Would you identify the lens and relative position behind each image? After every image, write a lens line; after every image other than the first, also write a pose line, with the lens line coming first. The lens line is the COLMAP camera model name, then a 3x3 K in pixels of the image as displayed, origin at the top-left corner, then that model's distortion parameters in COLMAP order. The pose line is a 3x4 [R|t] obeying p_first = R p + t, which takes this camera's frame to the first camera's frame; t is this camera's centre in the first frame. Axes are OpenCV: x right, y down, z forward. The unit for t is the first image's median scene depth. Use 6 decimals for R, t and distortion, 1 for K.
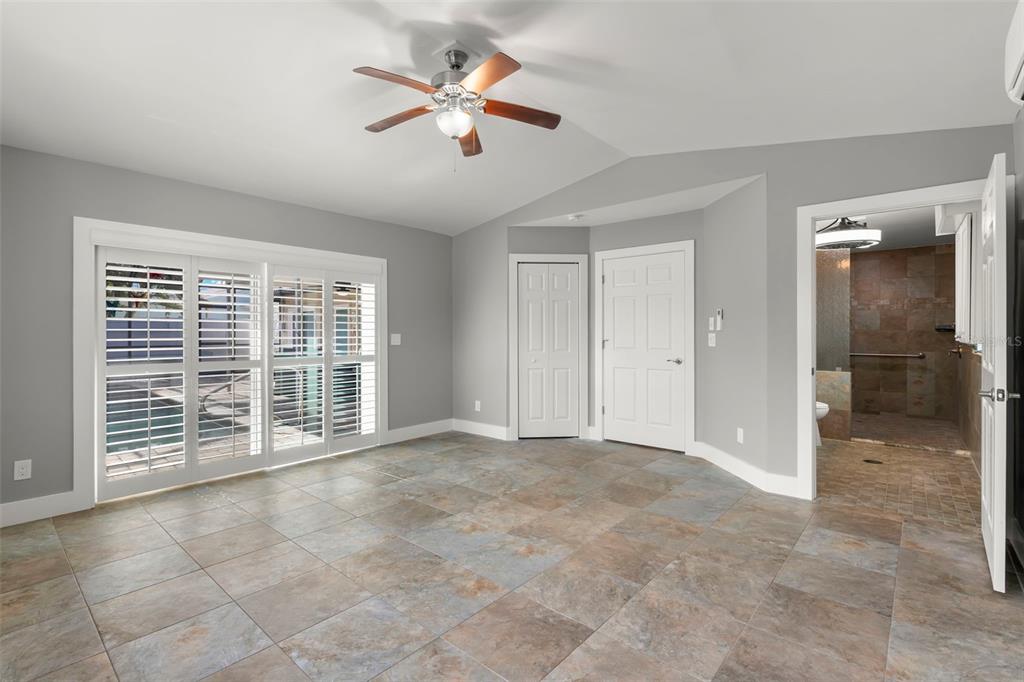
lens RADIAL K [[465.6, 0, 509.2], [0, 465.6, 334.1], [0, 0, 1]] dist [0.000645, -0.000017]
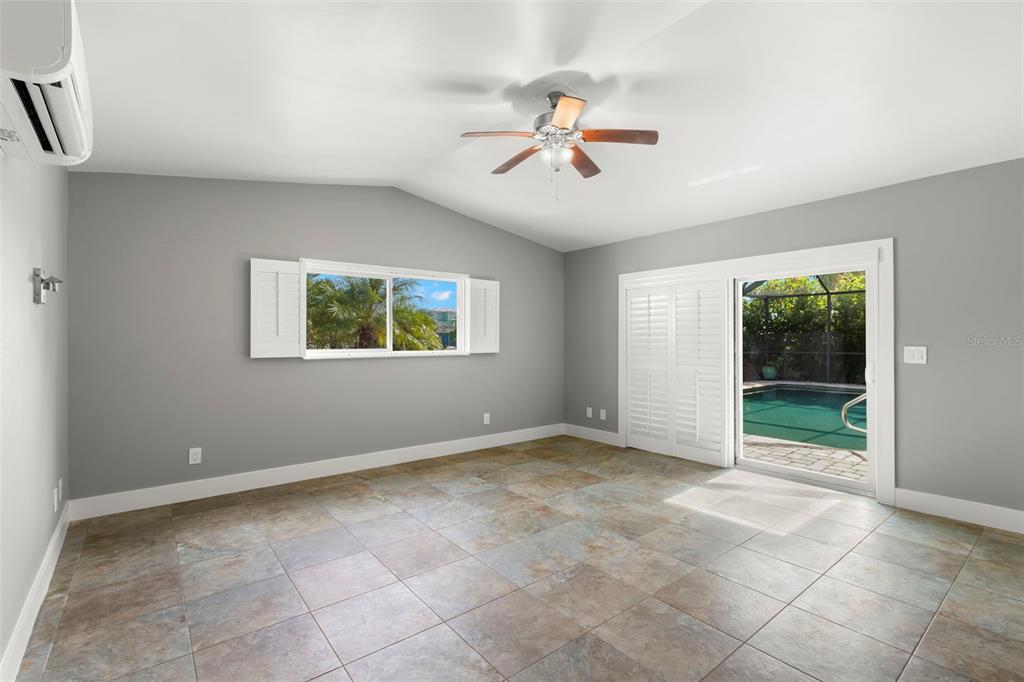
lens RADIAL K [[463.4, 0, 506.3], [0, 463.4, 342.1], [0, 0, 1]] dist [0.000519, -0.000185]
pose [[-0.164650, 0.009306, -0.986308, 0.882370], [-0.008632, 0.999904, 0.010876, -0.014040], [0.986314, 0.010305, -0.164554, 0.961967]]
